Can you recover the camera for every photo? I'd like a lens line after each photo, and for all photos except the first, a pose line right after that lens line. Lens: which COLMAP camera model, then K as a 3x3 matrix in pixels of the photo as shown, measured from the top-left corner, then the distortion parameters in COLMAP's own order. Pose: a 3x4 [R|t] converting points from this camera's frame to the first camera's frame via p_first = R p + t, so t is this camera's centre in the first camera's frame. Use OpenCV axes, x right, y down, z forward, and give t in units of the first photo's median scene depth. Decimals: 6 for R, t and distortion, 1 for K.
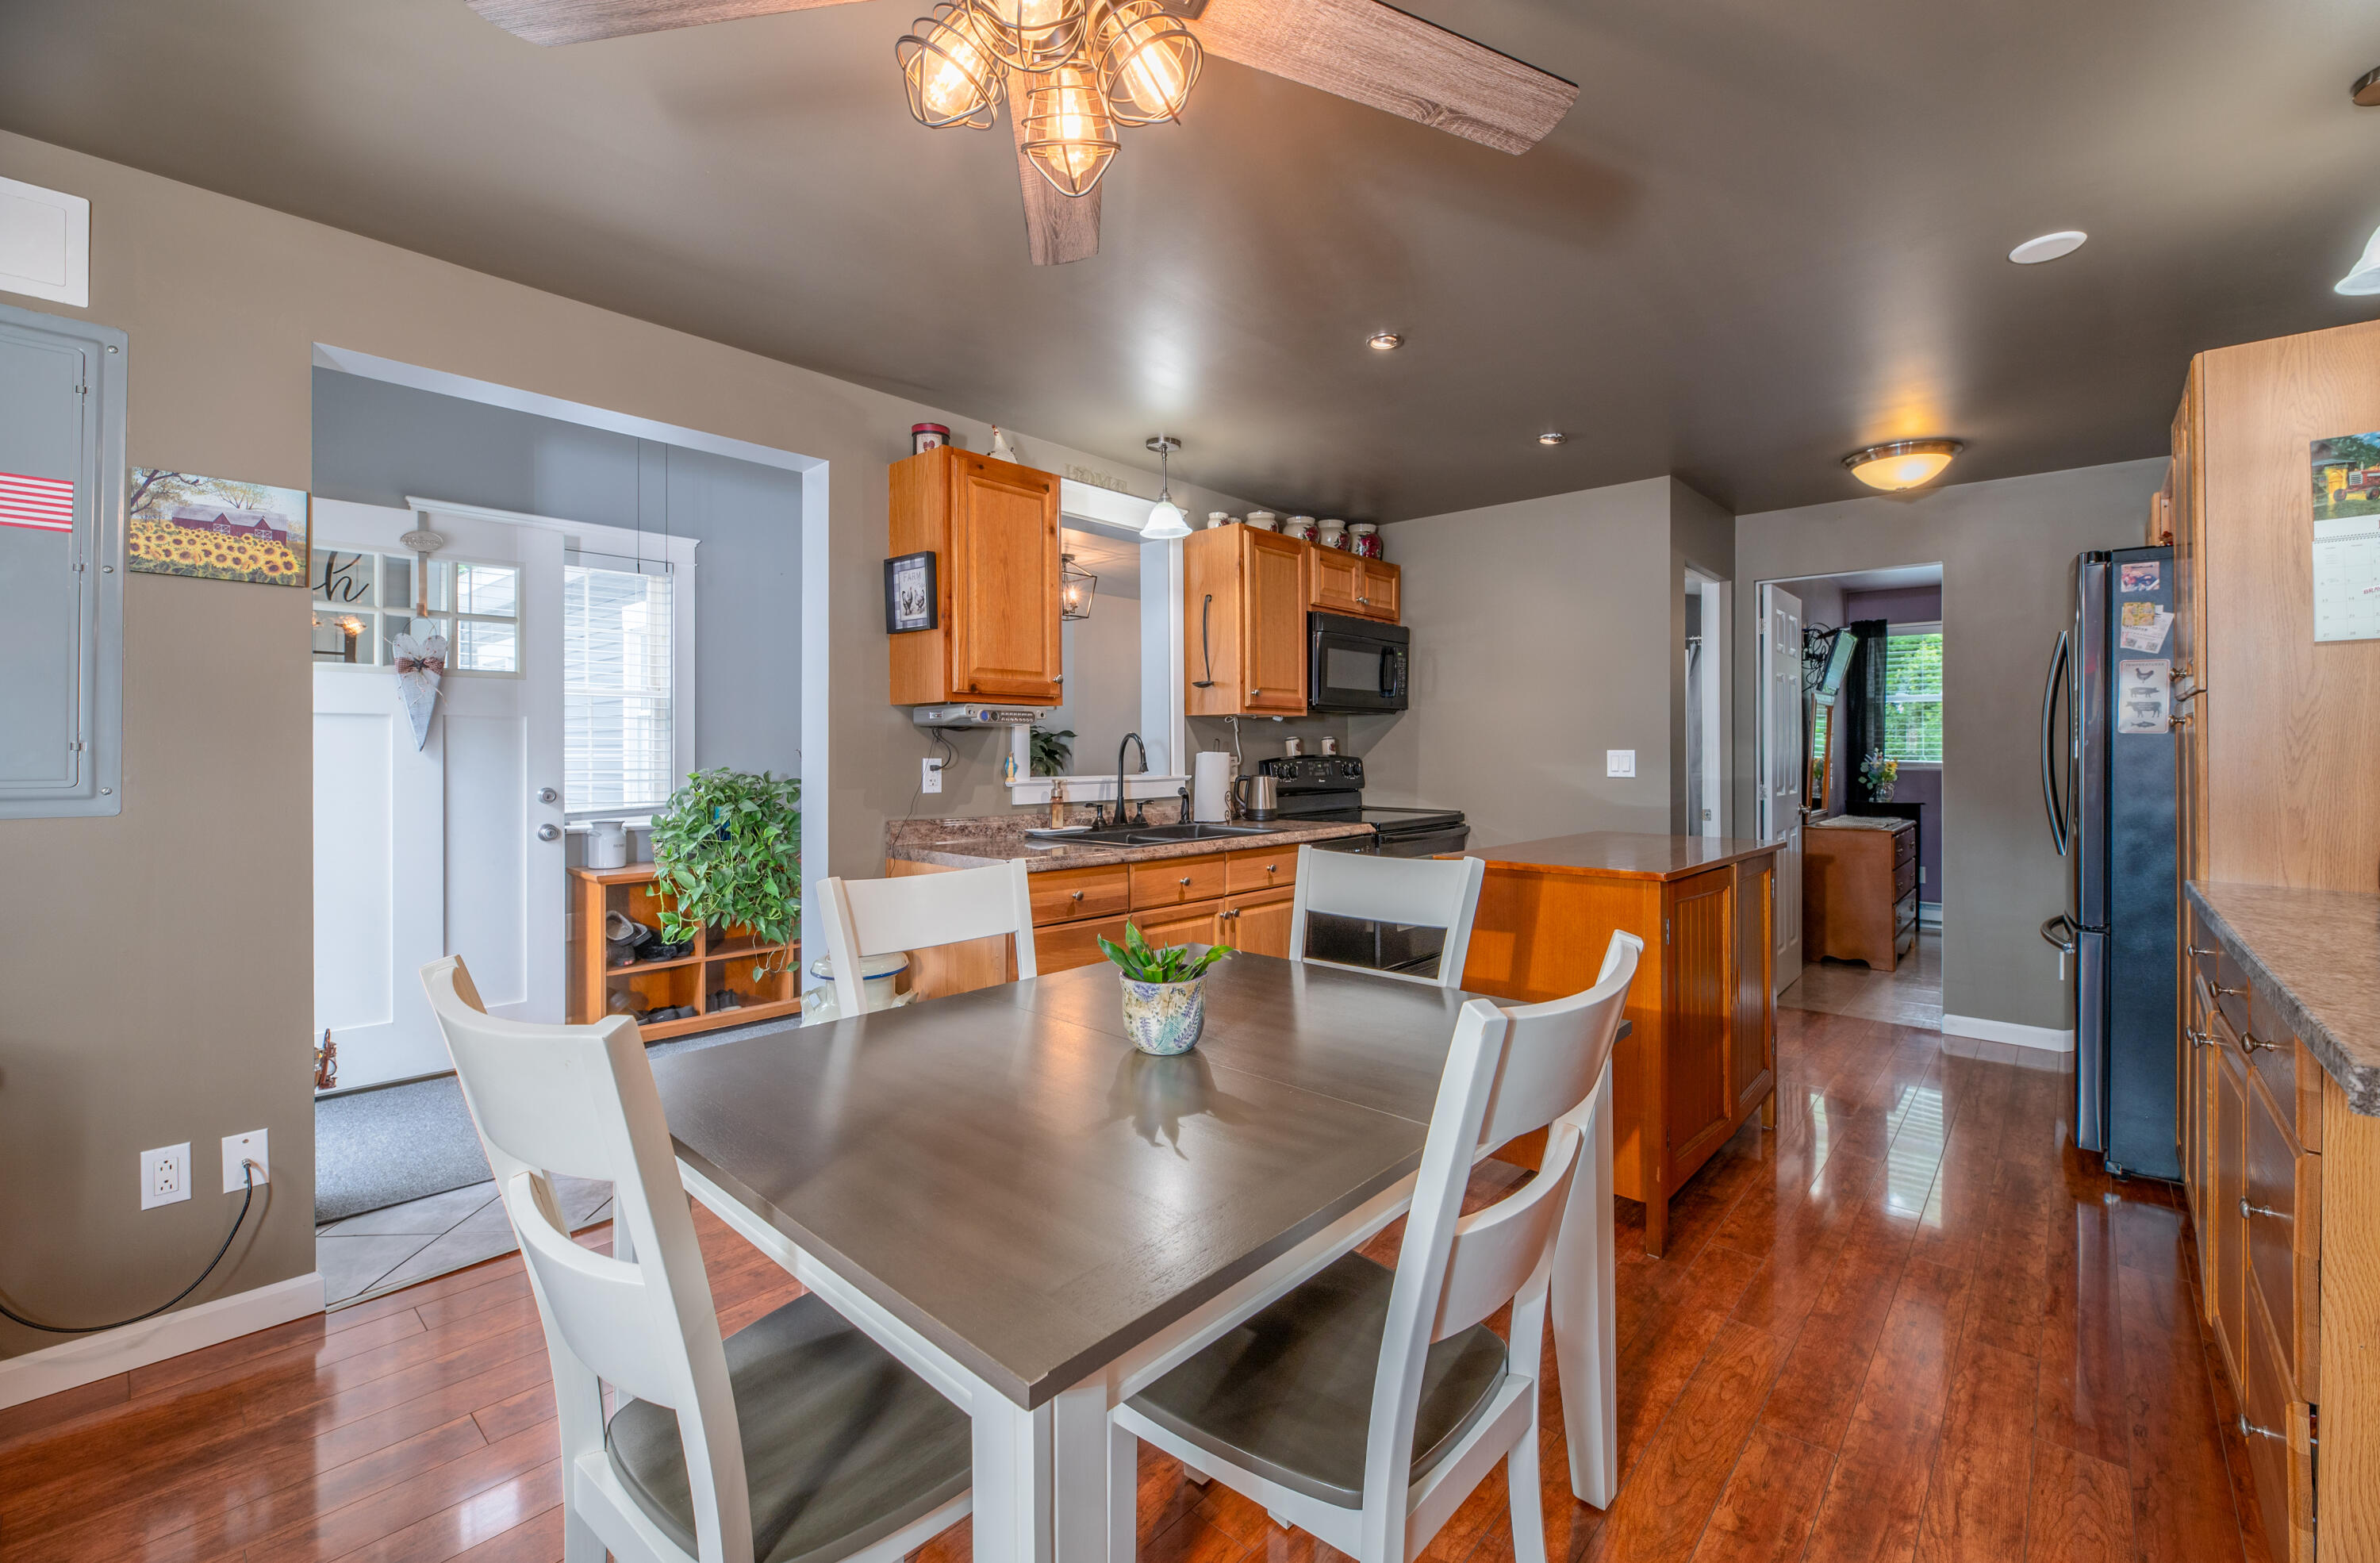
lens RADIAL K [[980.6, 0, 1179.1], [0, 980.6, 768.5], [0, 0, 1]] dist [-0.000530, -0.003503]
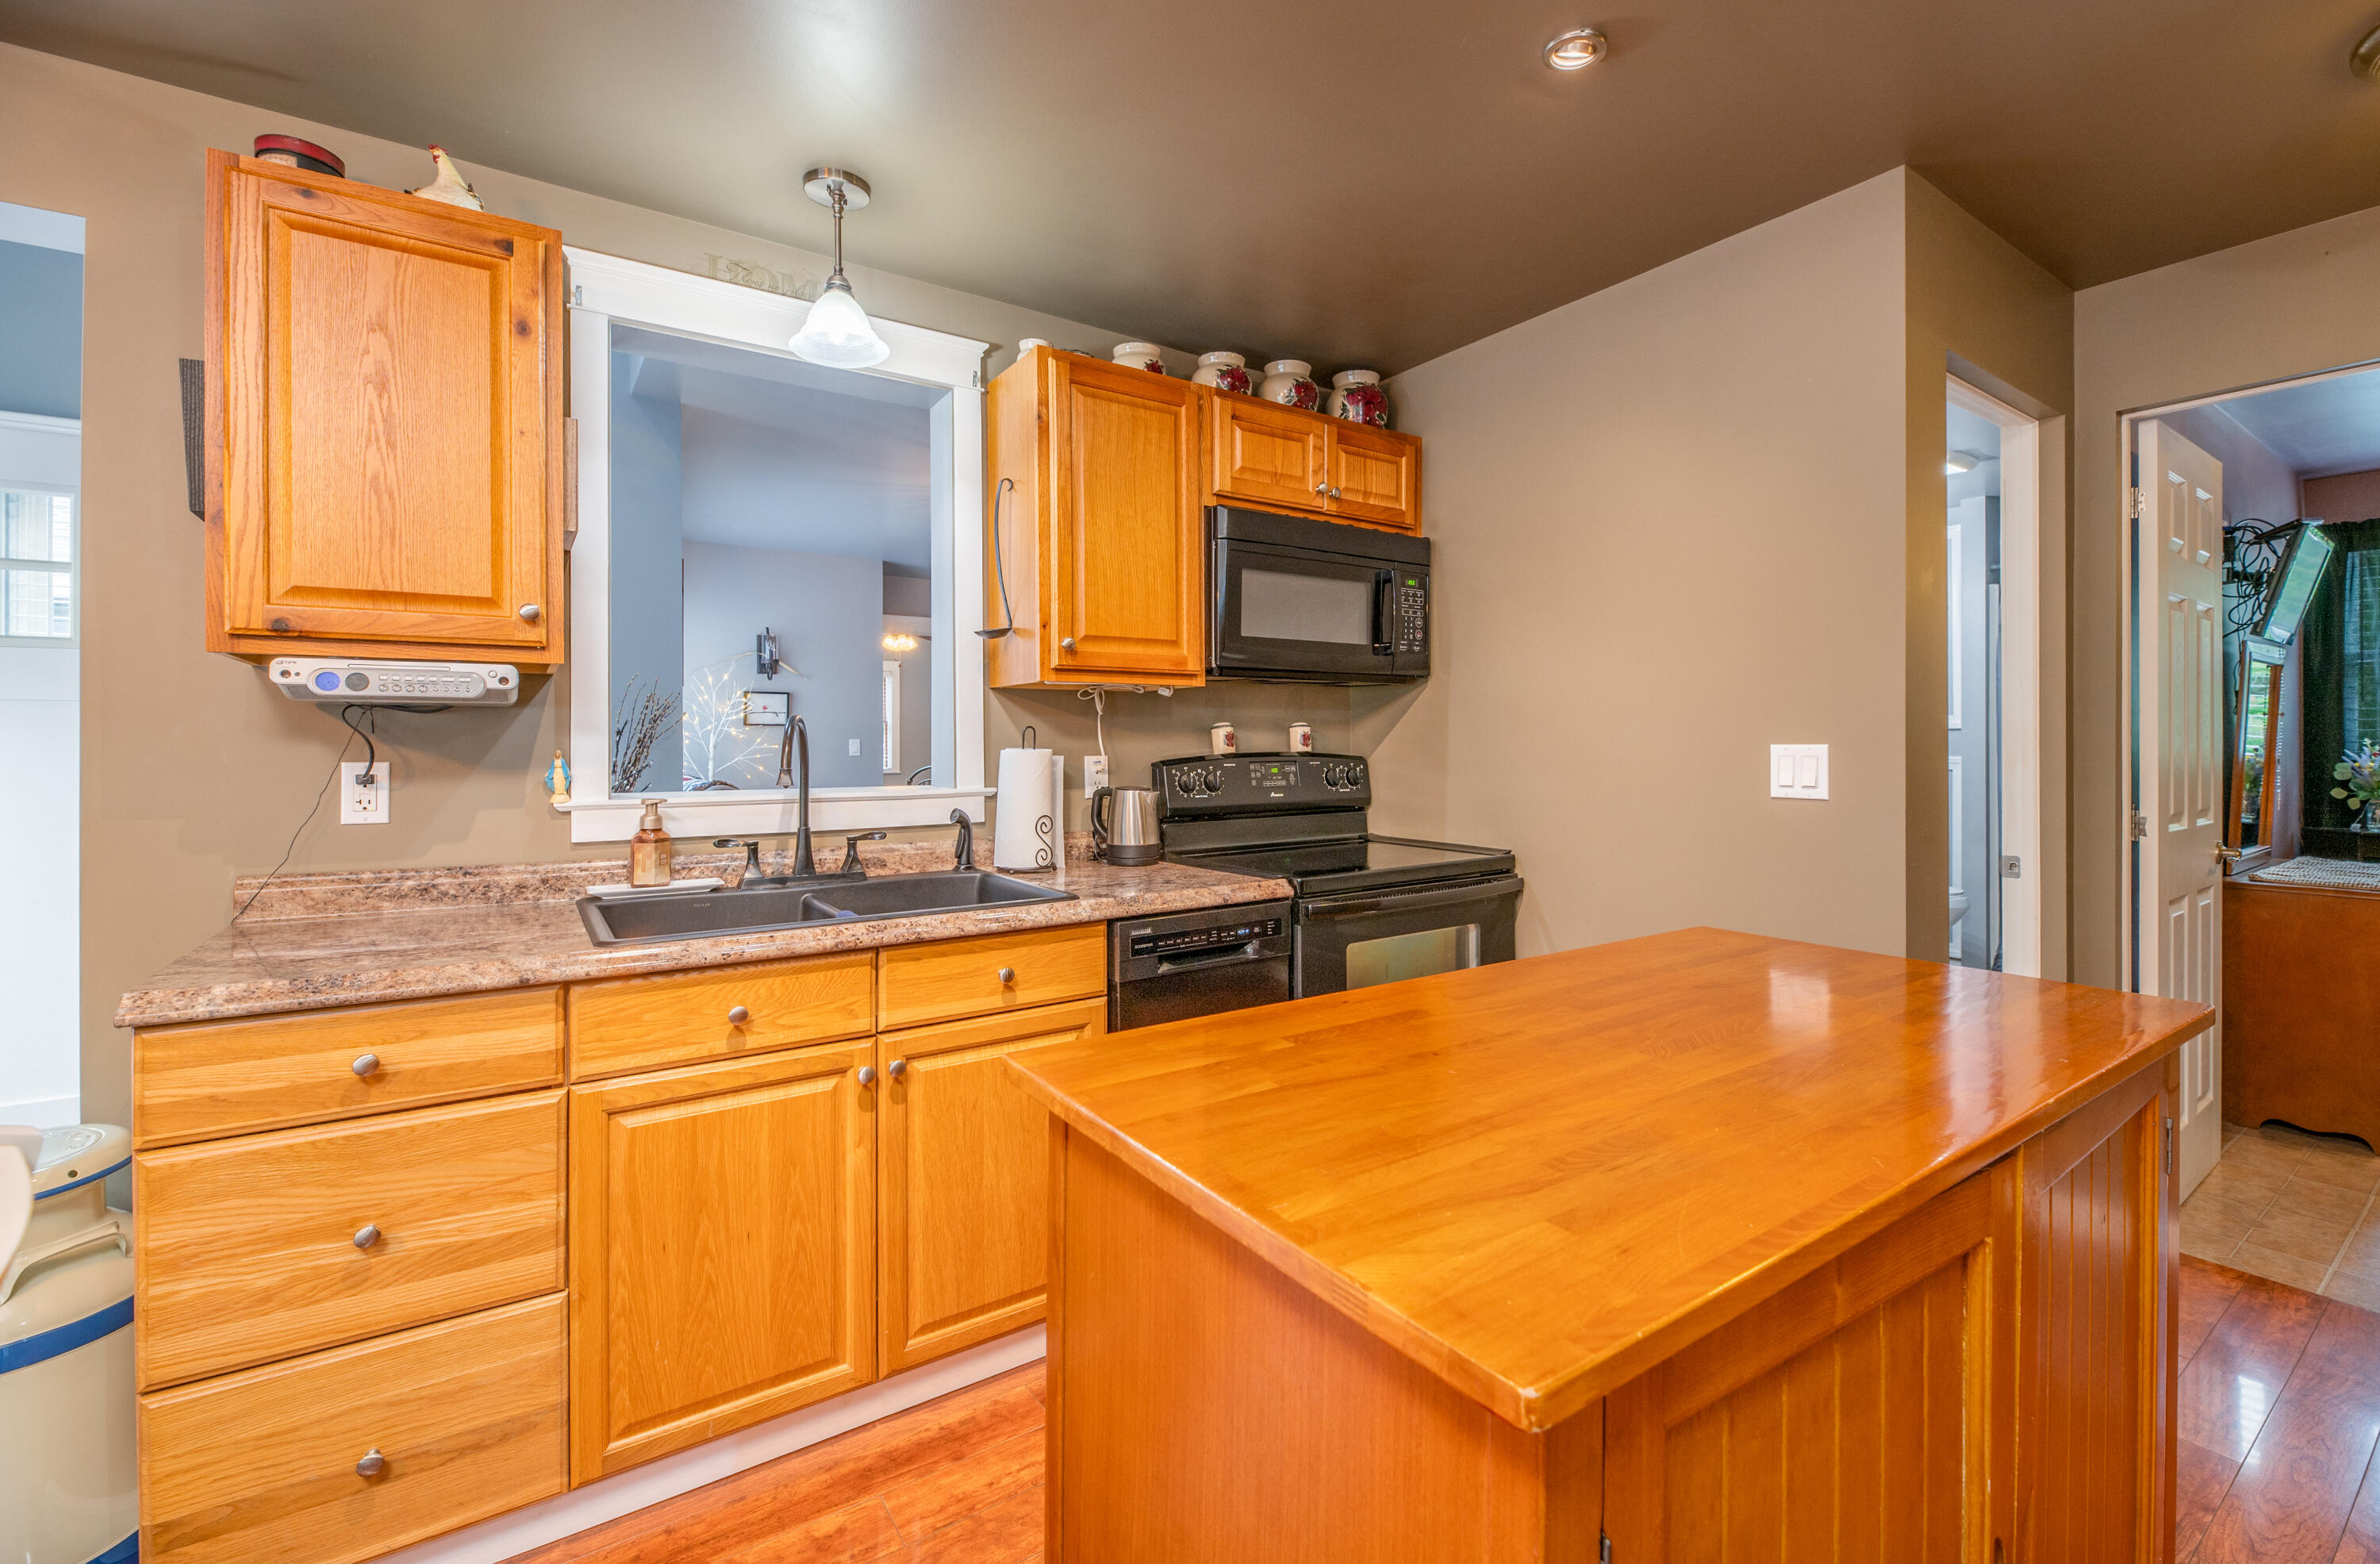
lens RADIAL K [[980.6, 0, 1202.1], [0, 980.6, 762.4], [0, 0, 1]] dist [-0.000530, -0.003503]
pose [[0.973974, 0.002783, -0.226643, 0.252731], [-0.002555, 0.999996, 0.001302, -0.008861], [0.226646, -0.000689, 0.973977, 0.420352]]
